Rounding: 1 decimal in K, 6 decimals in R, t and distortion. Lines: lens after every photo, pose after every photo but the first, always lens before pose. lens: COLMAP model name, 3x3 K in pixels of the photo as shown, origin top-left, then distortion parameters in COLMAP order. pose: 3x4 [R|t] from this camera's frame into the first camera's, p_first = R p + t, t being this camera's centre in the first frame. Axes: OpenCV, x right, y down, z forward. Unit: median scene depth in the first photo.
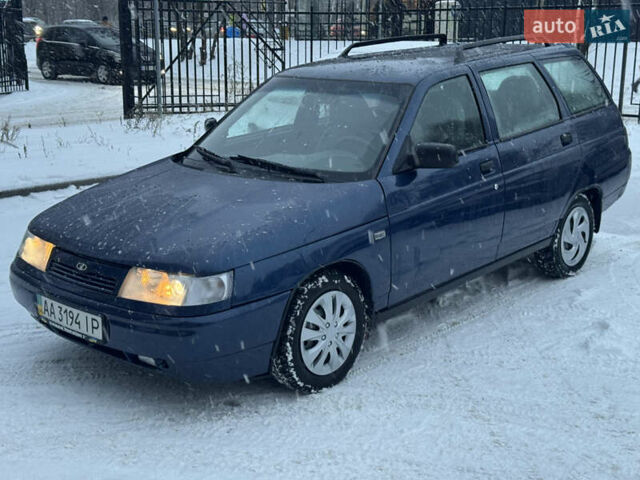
lens RADIAL K [[883.3, 0, 316.6], [0, 883.3, 233.2], [0, 0, 1]] dist [0.090853, 0.000000]
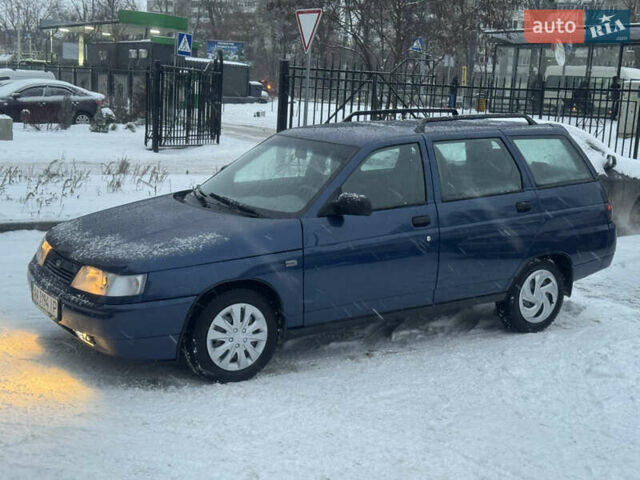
lens RADIAL K [[883.3, 0, 331.8], [0, 883.3, 232.0], [0, 0, 1]] dist [0.090853, 0.000000]
pose [[0.970499, 0.087856, -0.224531, 0.393779], [-0.104875, 0.992358, -0.065011, 0.032471], [0.217103, 0.086641, 0.972296, -0.184229]]
